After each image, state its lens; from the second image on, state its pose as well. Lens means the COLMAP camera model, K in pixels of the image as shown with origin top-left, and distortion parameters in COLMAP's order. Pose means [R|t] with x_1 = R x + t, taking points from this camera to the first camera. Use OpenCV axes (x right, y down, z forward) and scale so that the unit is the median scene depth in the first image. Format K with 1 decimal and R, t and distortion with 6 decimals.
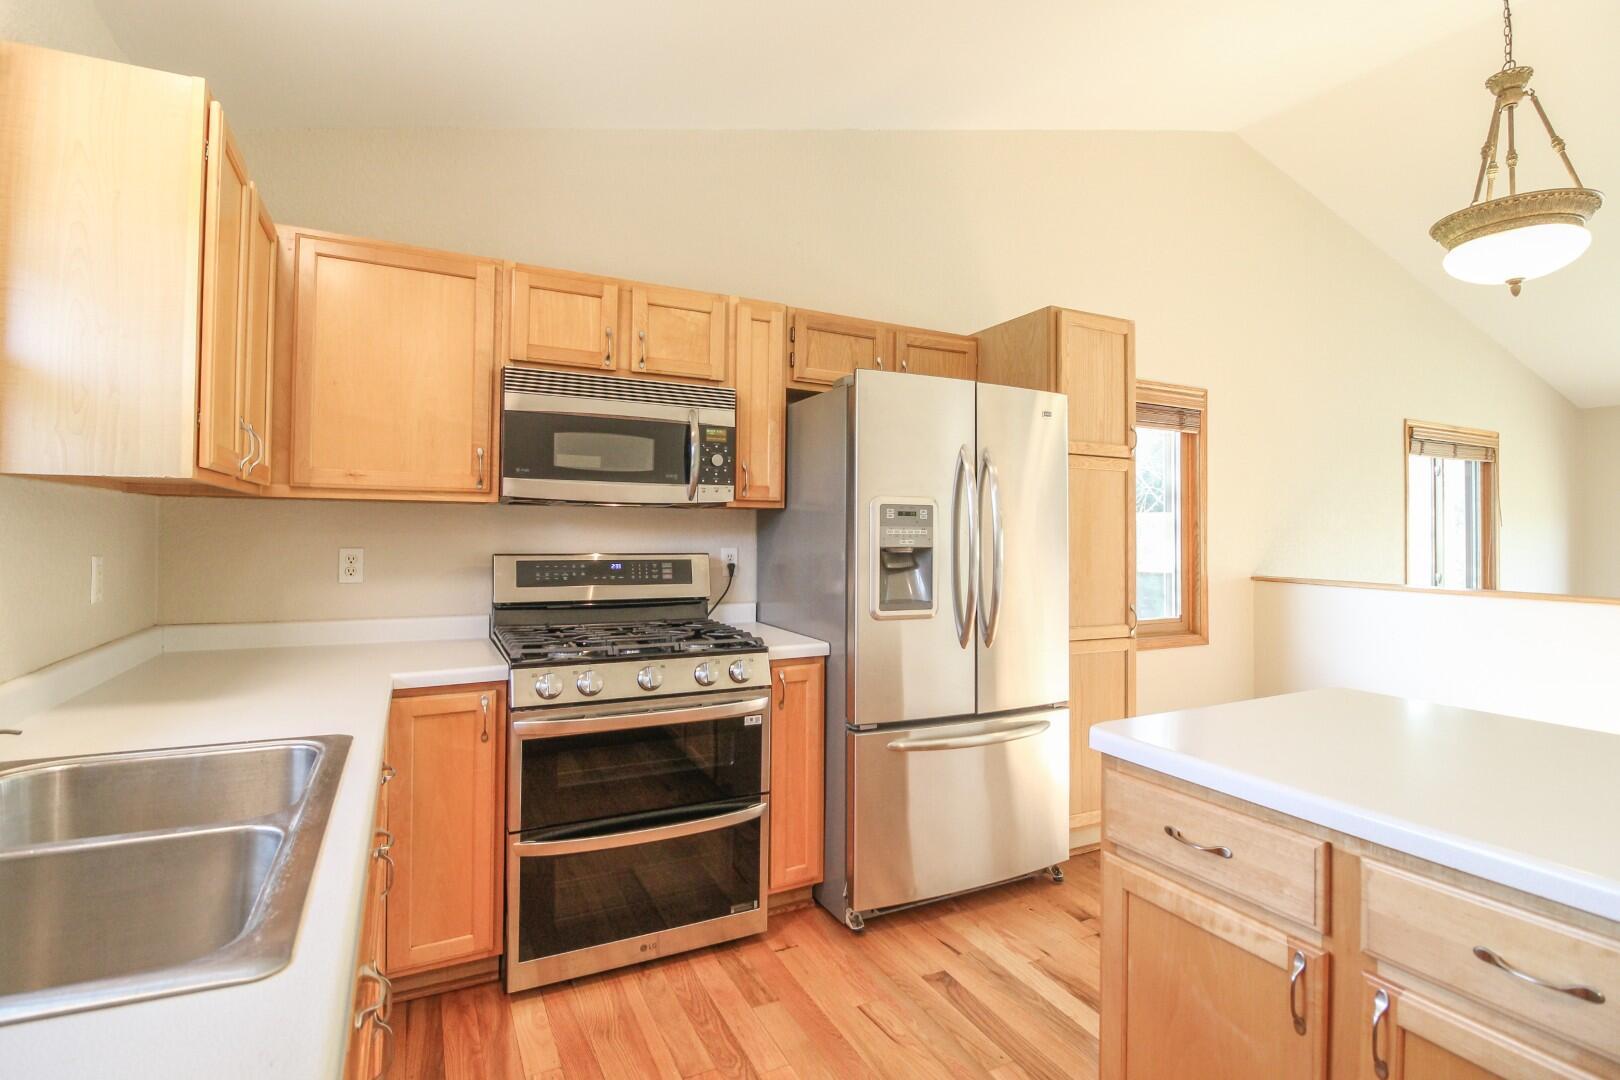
lens RADIAL K [[773.2, 0, 813.5], [0, 773.2, 520.2], [0, 0, 1]] dist [0.001908, -0.014325]
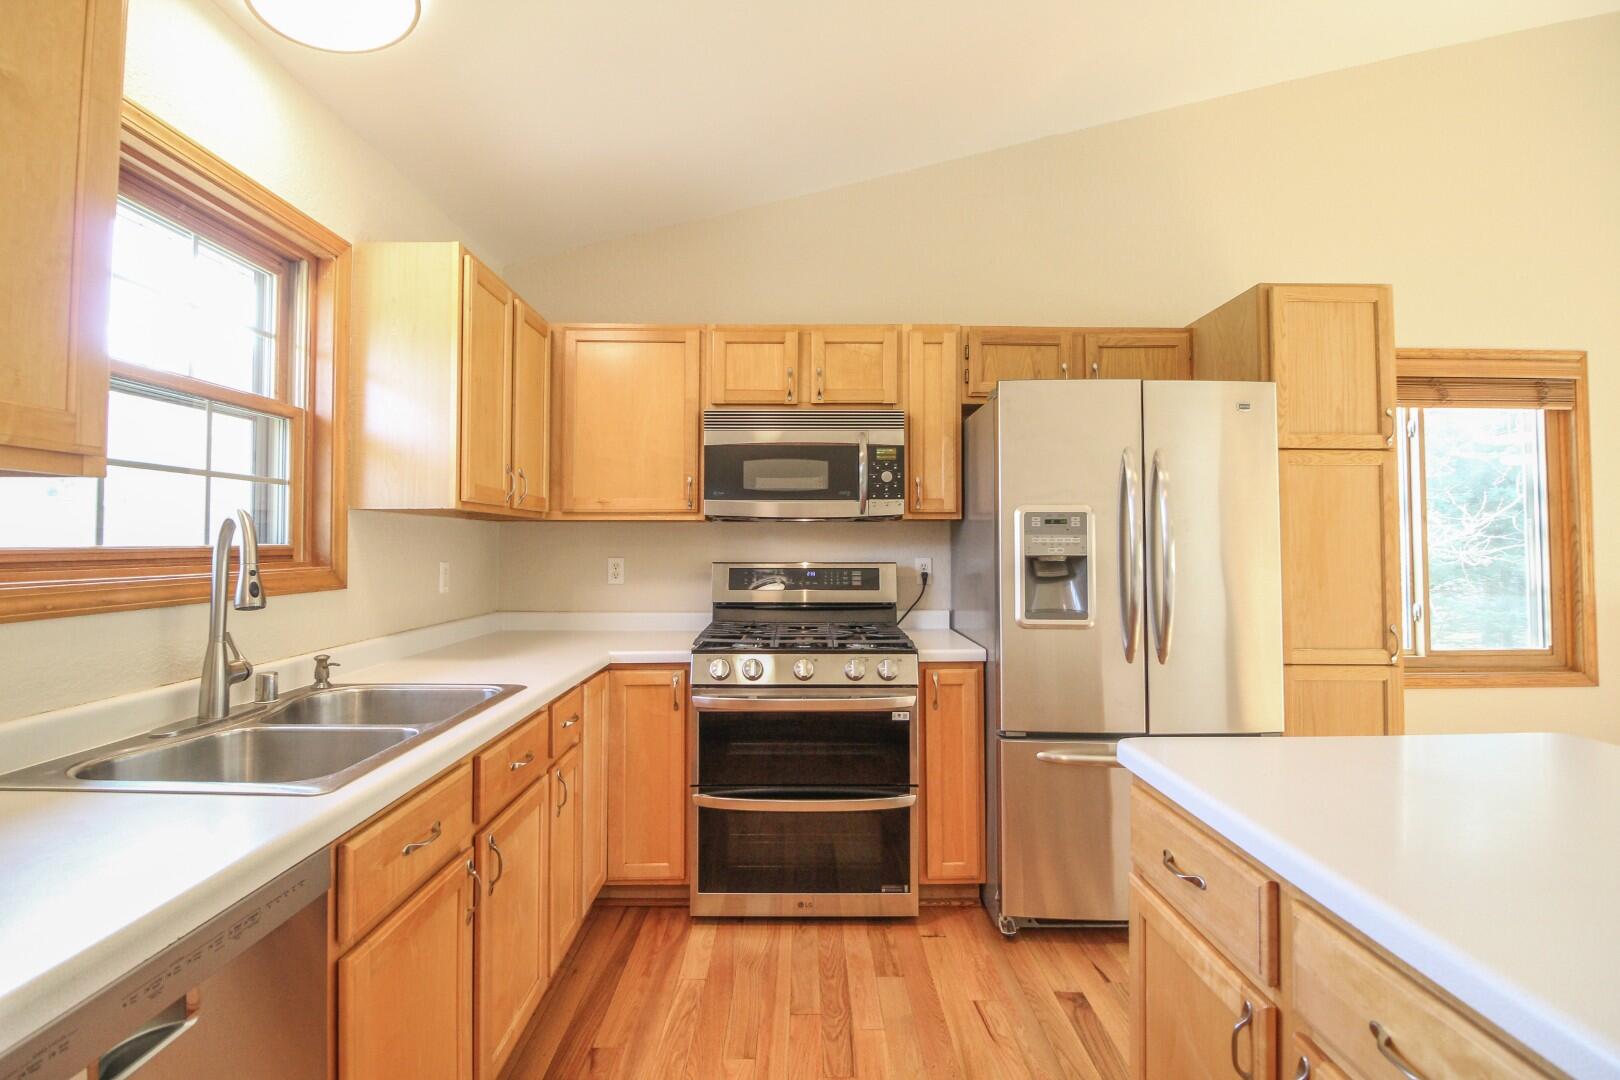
lens RADIAL K [[759.5, 0, 807.5], [0, 759.5, 524.2], [0, 0, 1]] dist [0.000421, -0.013613]
pose [[0.891638, -0.021769, -0.452225, 0.277548], [0.014588, 0.999706, -0.019362, 0.009090], [0.452514, 0.010666, 0.891694, -0.006822]]
